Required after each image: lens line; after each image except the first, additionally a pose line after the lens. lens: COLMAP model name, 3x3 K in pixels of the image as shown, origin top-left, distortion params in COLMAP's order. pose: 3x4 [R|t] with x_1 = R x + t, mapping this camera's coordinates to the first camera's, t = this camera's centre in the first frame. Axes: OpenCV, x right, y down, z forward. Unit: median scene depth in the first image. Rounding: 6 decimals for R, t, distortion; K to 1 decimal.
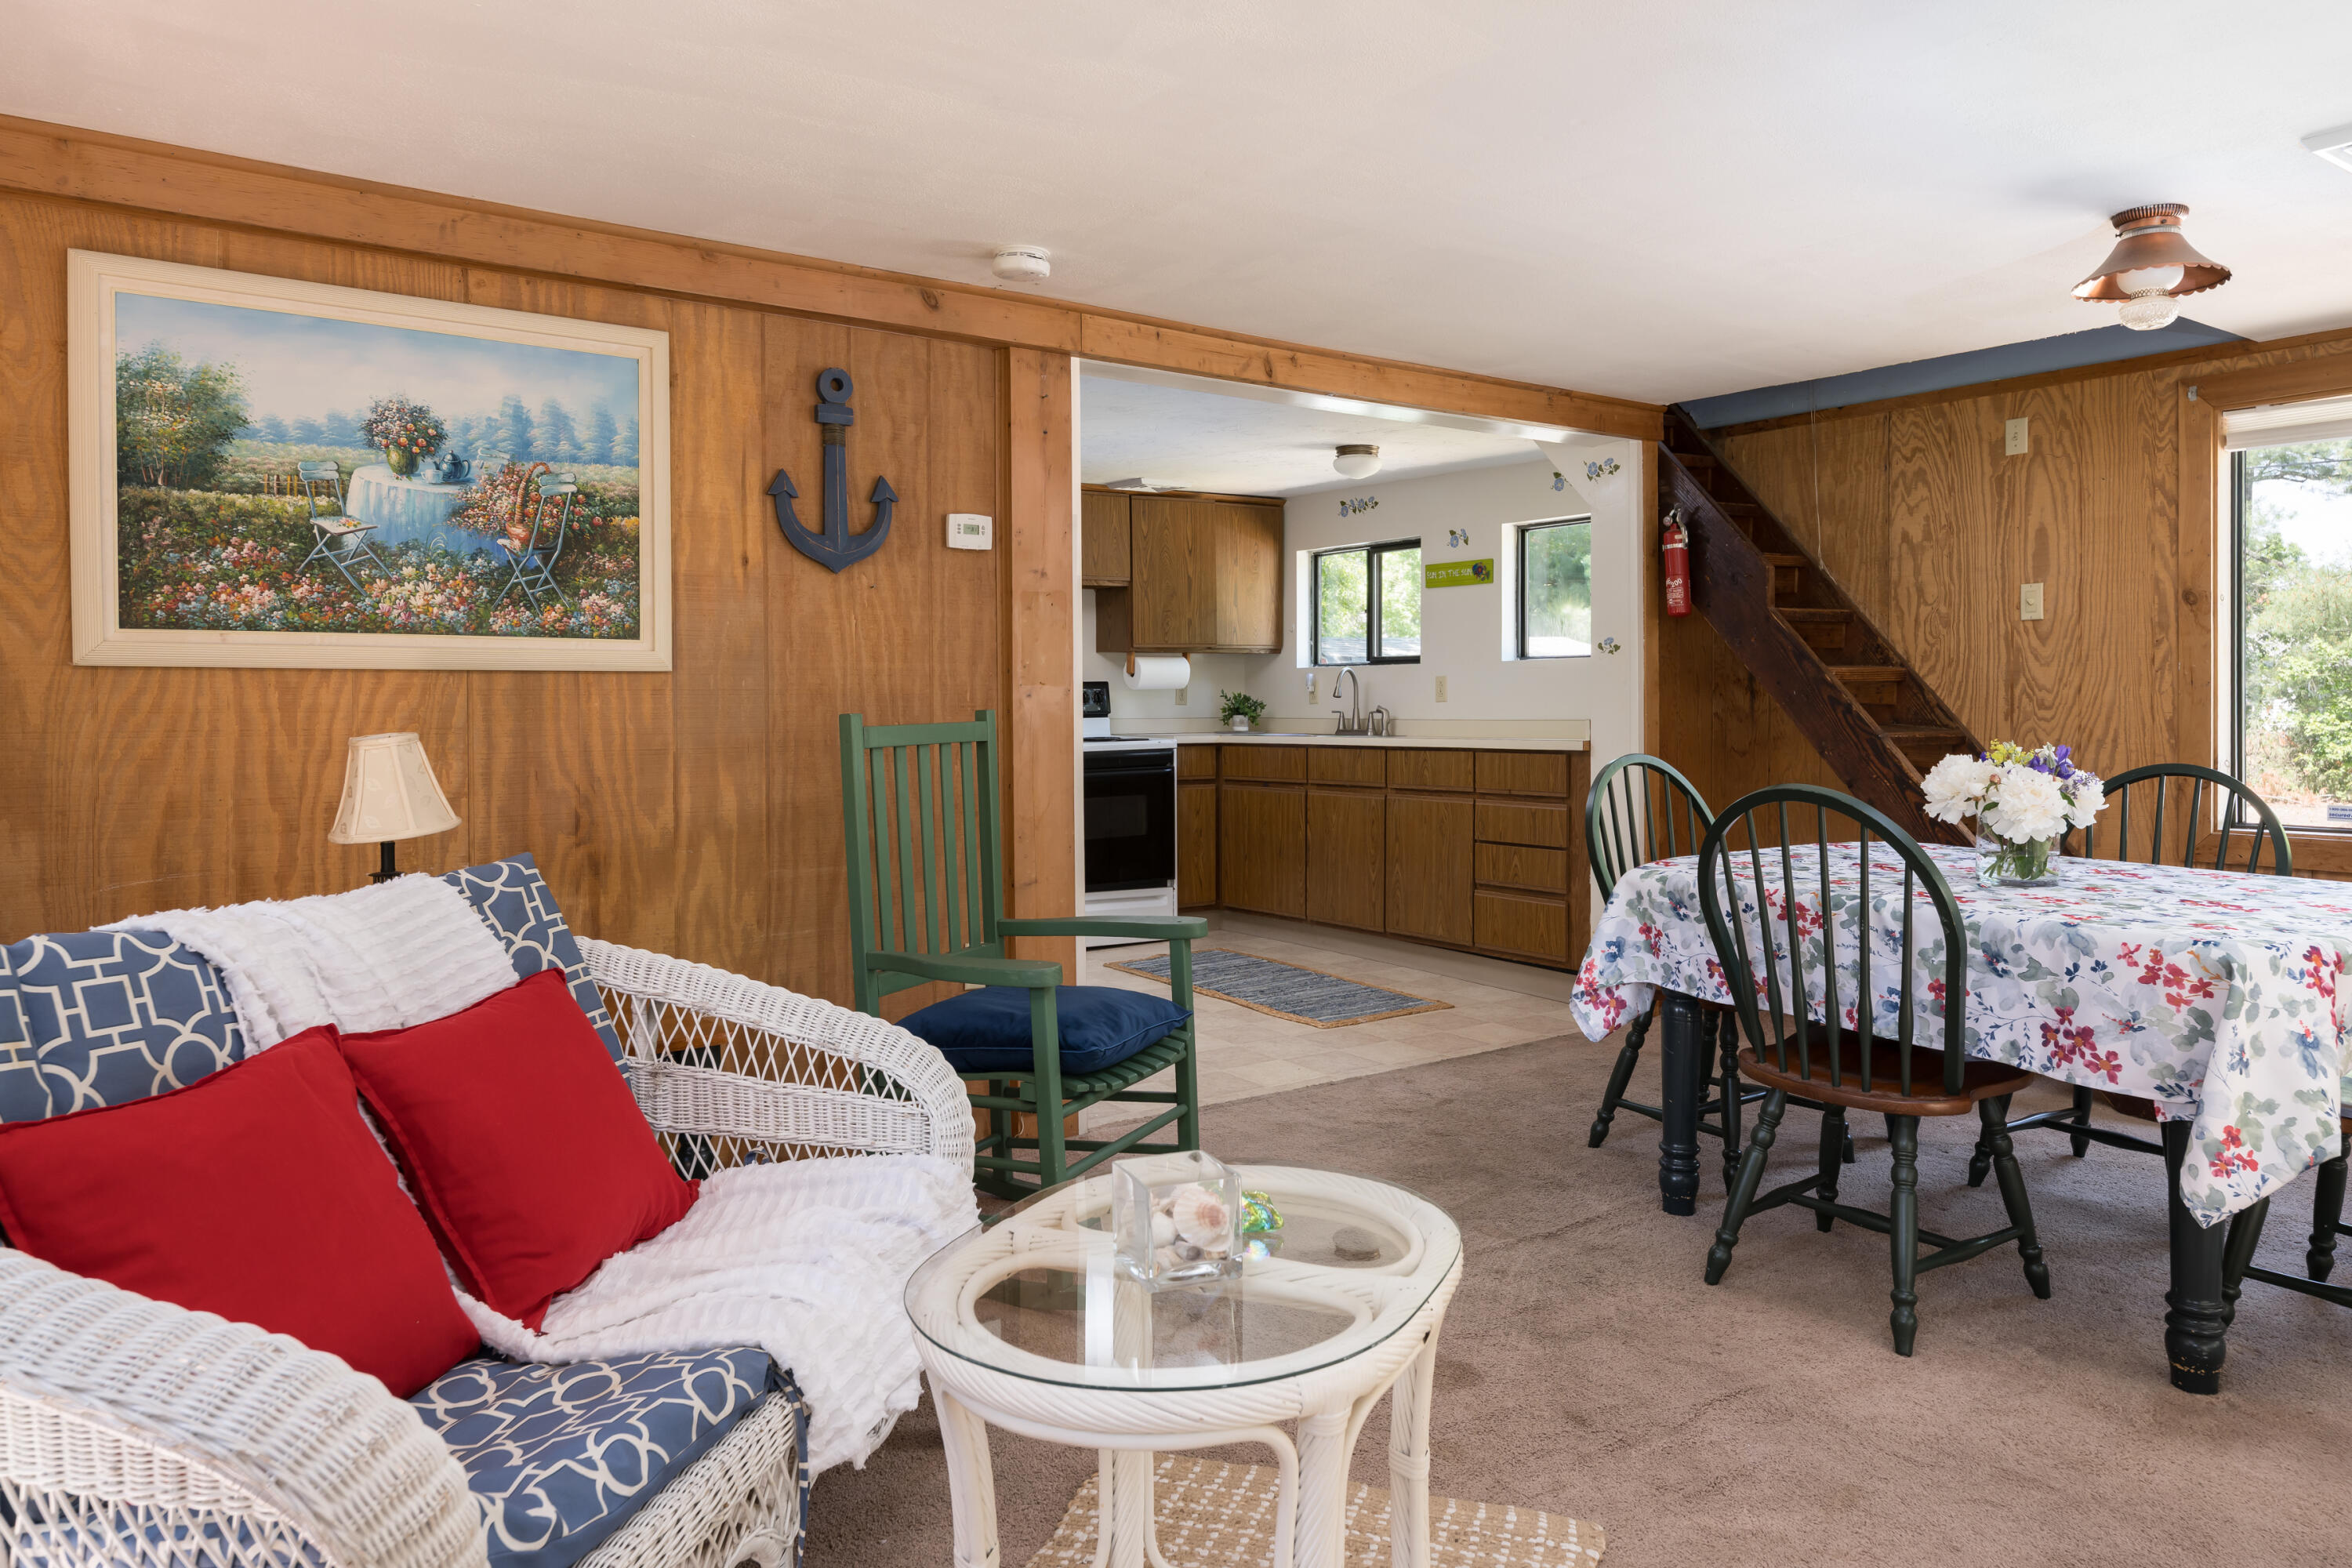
lens RADIAL K [[1540.9, 0, 1212.7], [0, 1540.9, 715.1], [0, 0, 1]] dist [-0.004895, 0.000882]
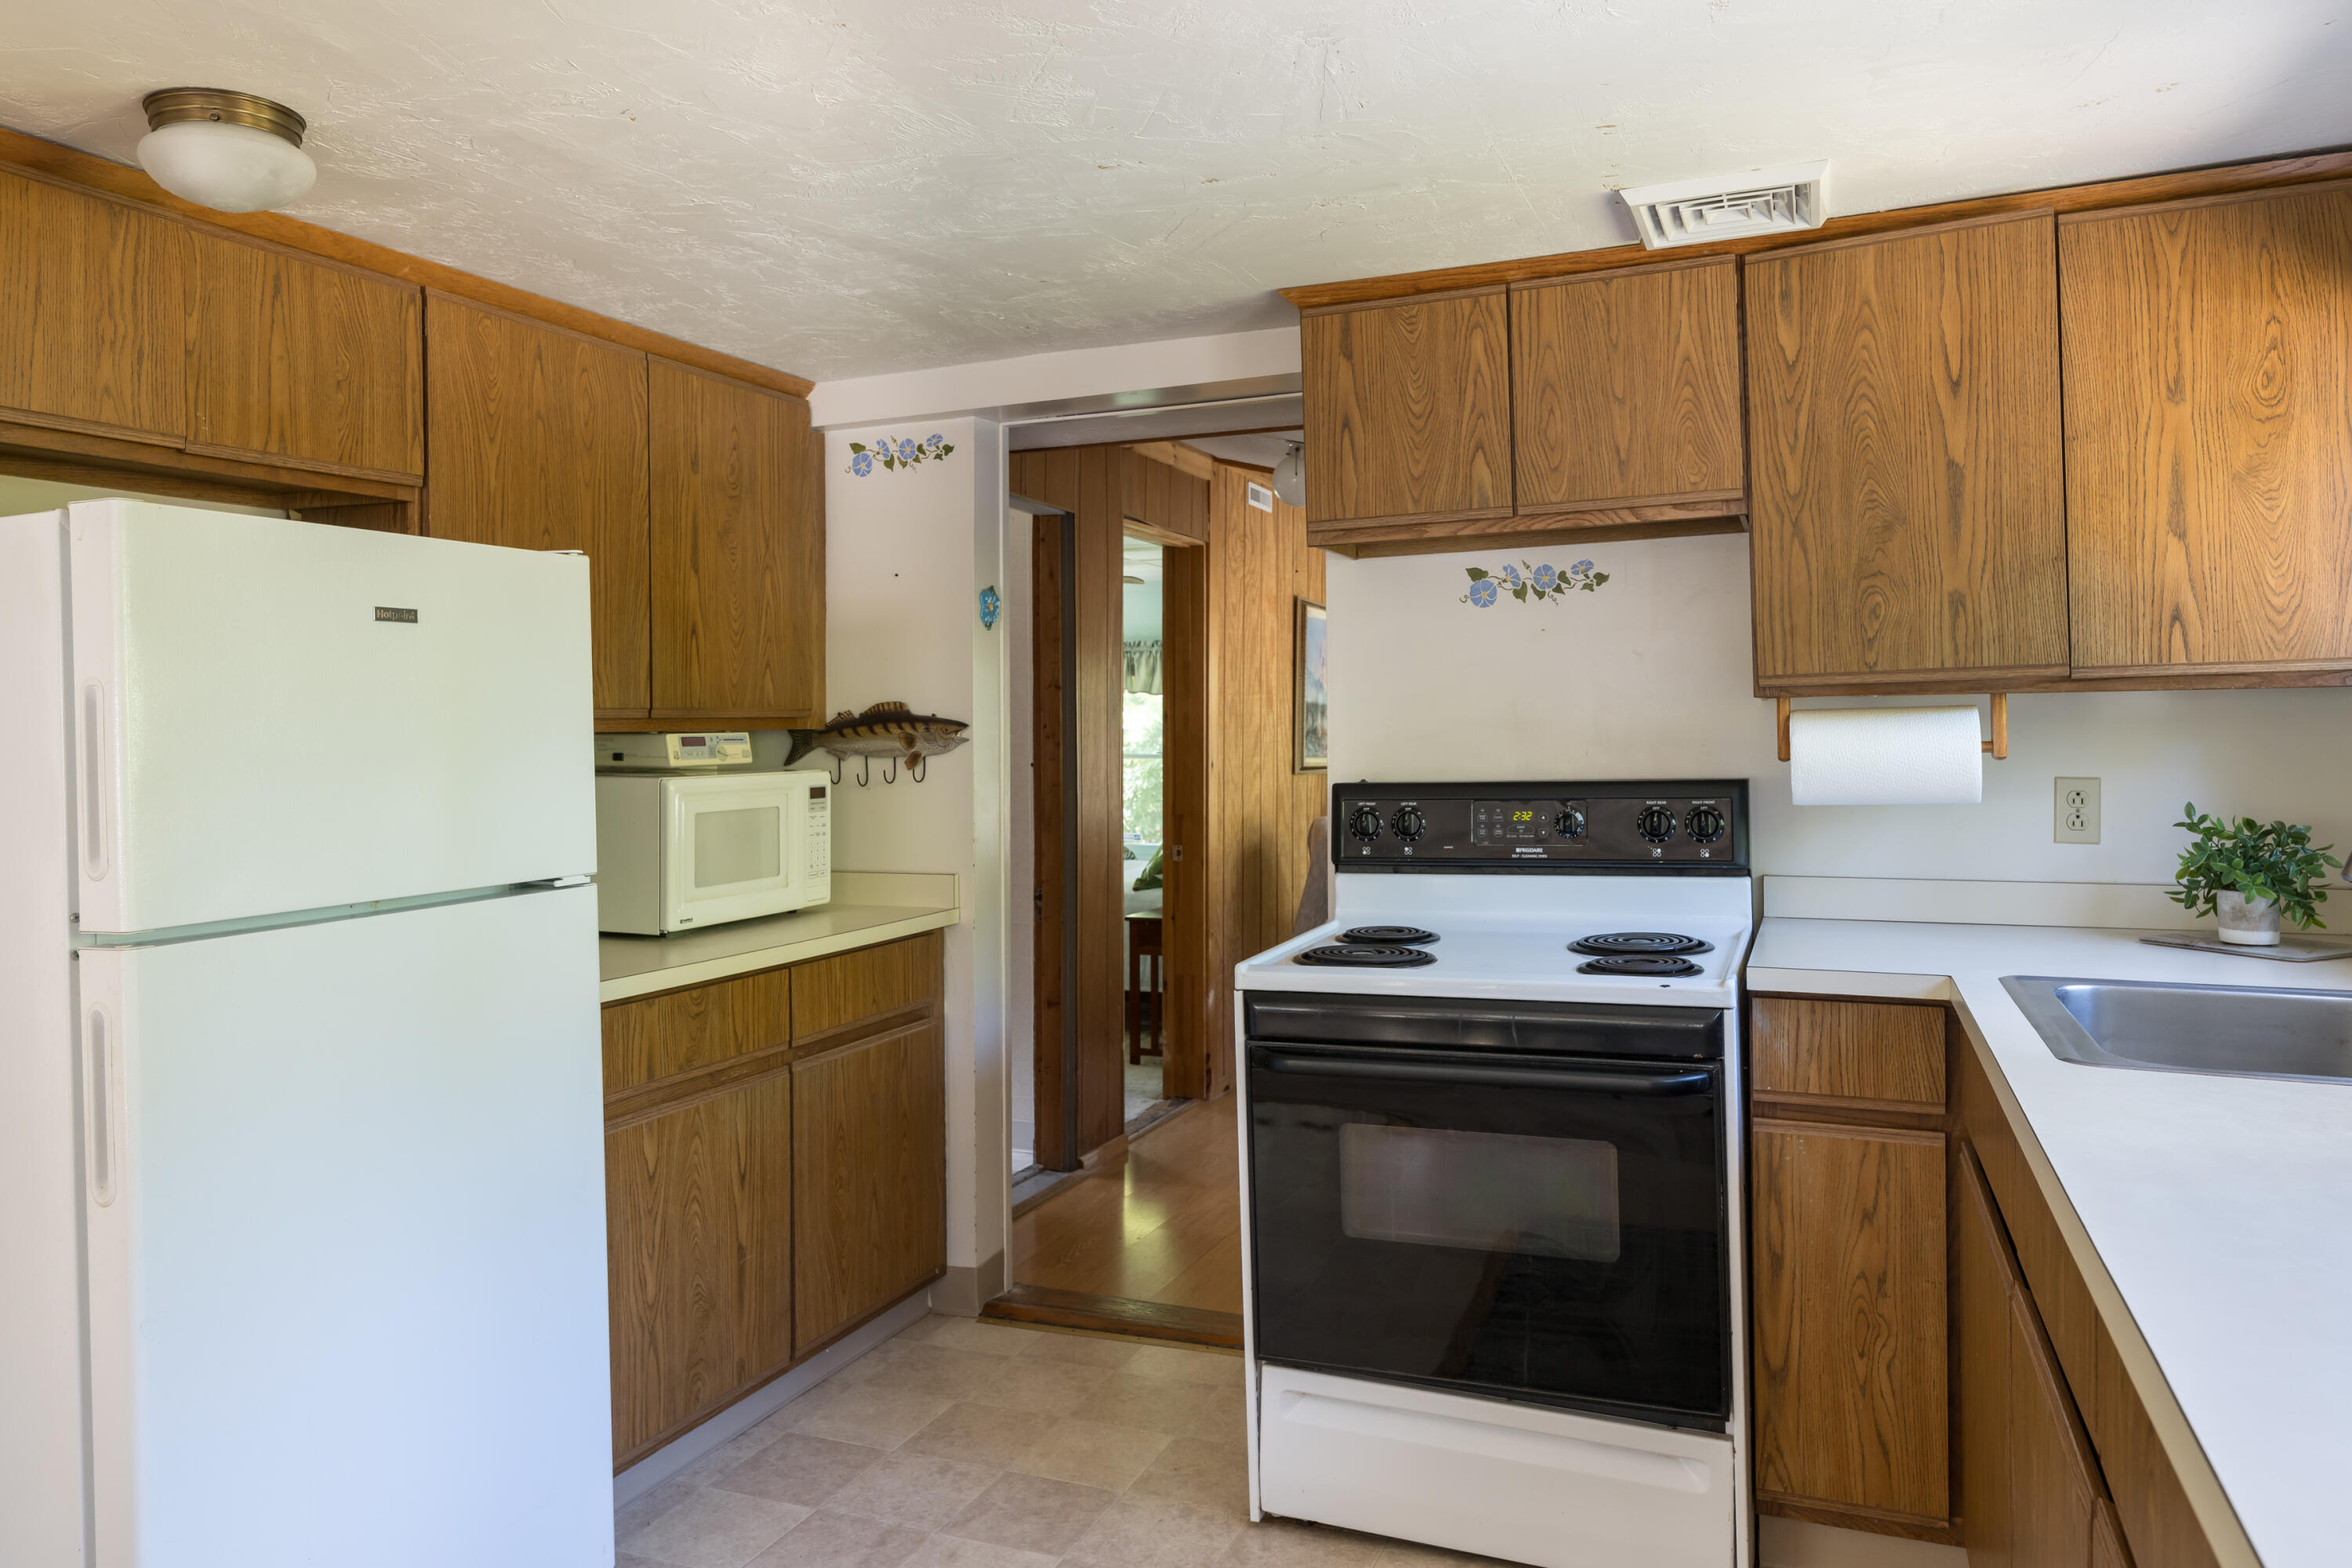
lens RADIAL K [[1593.1, 0, 1171.8], [0, 1593.1, 721.5], [0, 0, 1]] dist [-0.001454, 0.001316]
pose [[0.523845, -0.006895, -0.851786, 0.279596], [0.003591, 0.999976, -0.005886, -0.051770], [0.851806, 0.000025, 0.523857, 1.043535]]
